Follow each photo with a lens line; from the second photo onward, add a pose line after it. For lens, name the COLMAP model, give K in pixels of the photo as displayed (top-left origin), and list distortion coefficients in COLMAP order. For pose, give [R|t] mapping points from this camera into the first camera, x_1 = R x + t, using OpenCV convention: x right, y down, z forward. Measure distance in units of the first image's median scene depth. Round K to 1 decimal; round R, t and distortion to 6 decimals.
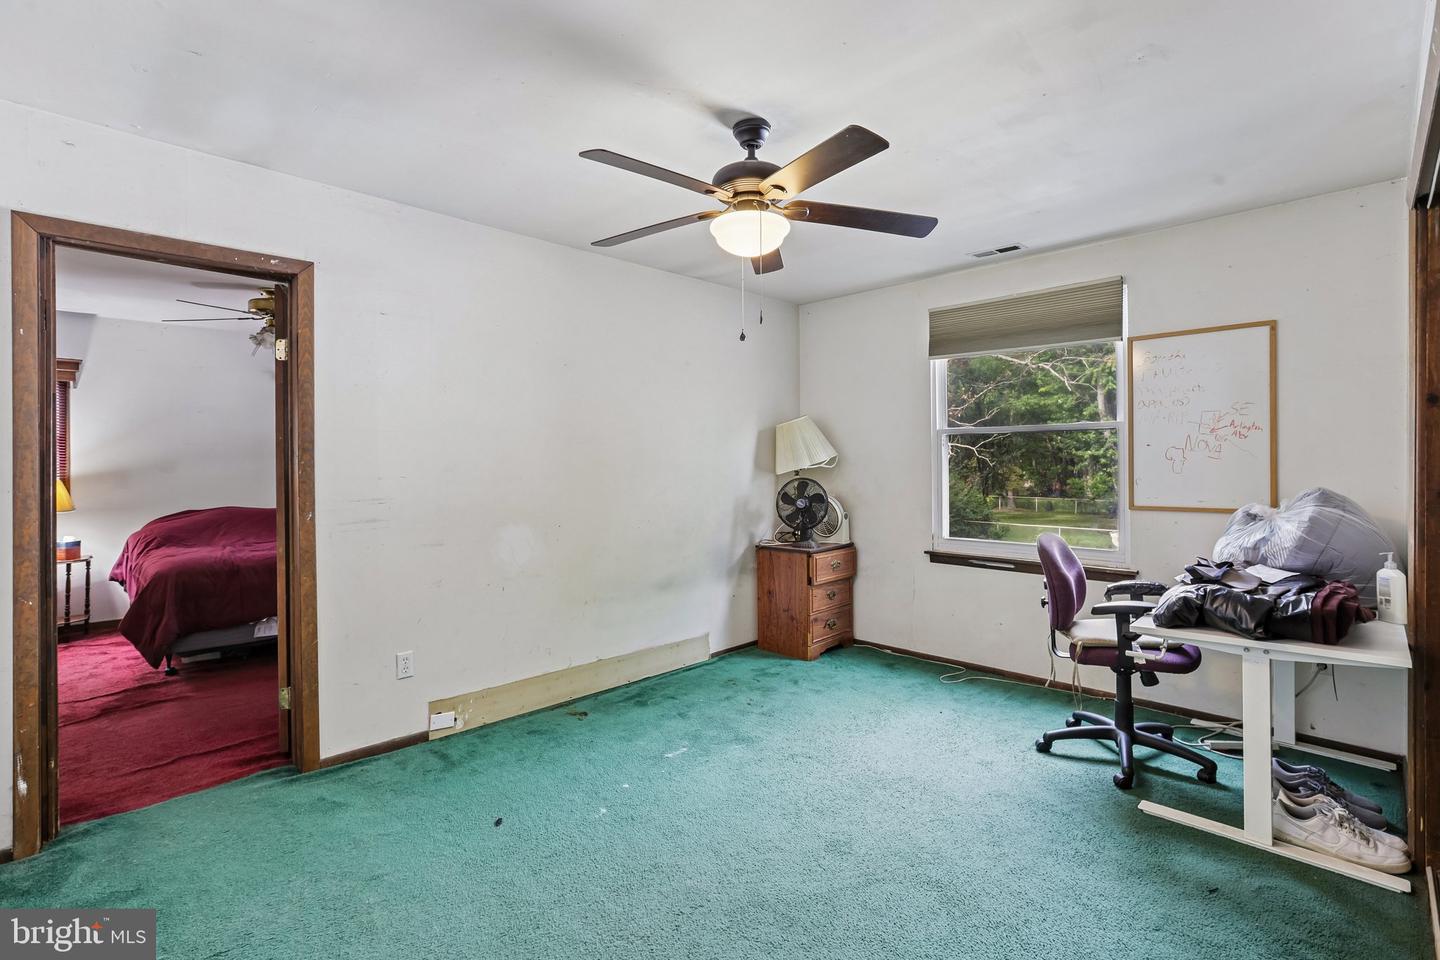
lens RADIAL K [[648.3, 0, 691.4], [0, 648.3, 453.5], [0, 0, 1]] dist [-0.036778, 0.019815]
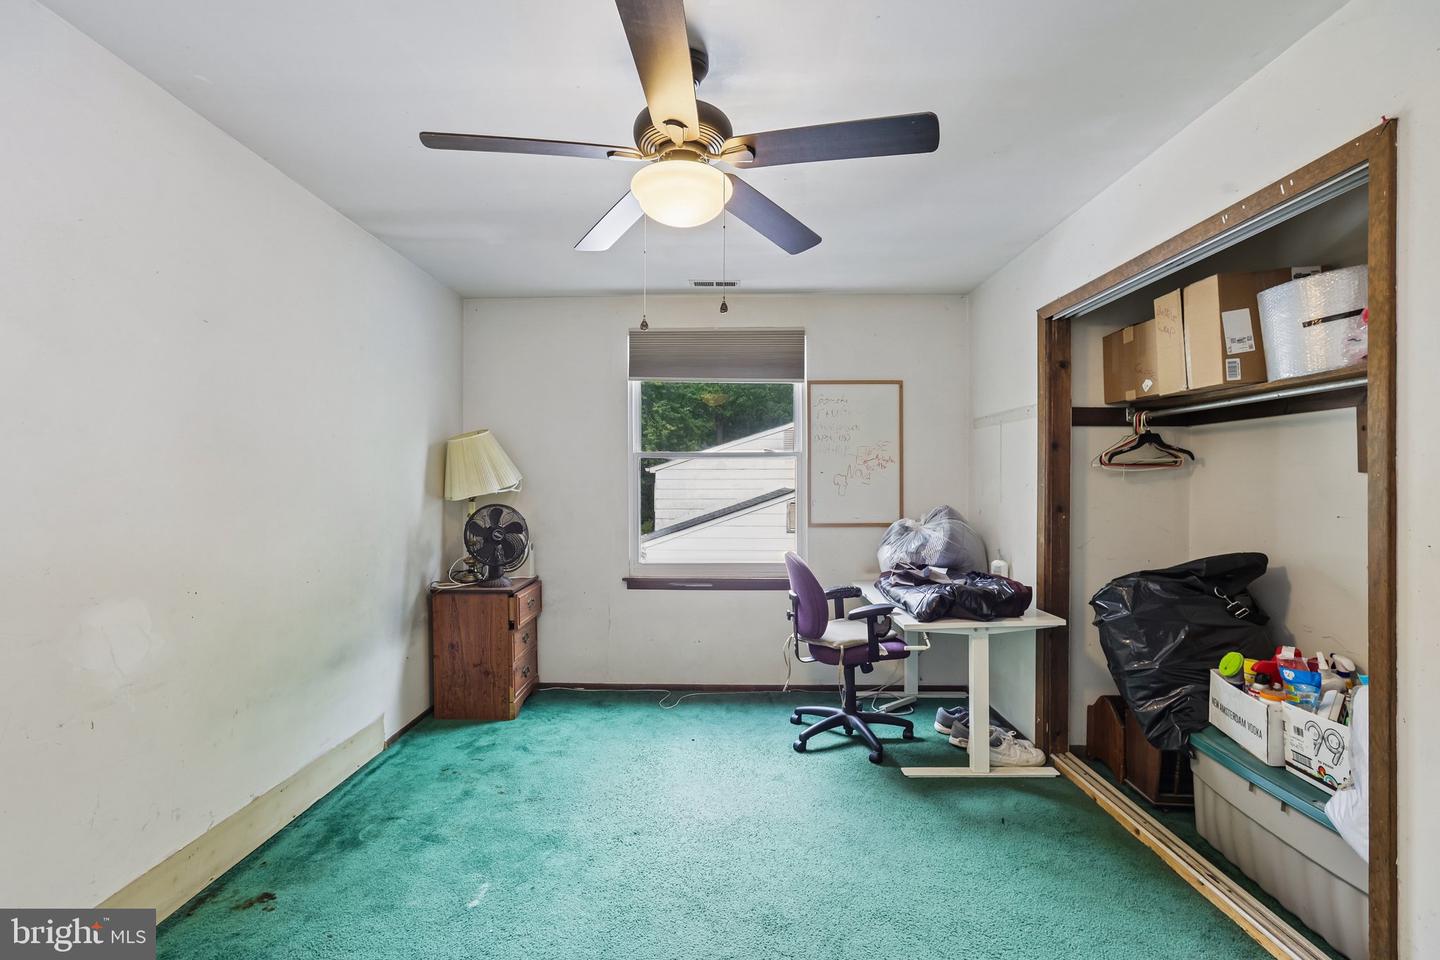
lens RADIAL K [[649.9, 0, 718.2], [0, 649.9, 483.0], [0, 0, 1]] dist [-0.019795, 0.003574]
pose [[0.720070, 0.006231, 0.693873, -0.263783], [-0.013284, 0.999900, 0.004806, 0.003214], [-0.693774, -0.012678, 0.720081, 0.250068]]
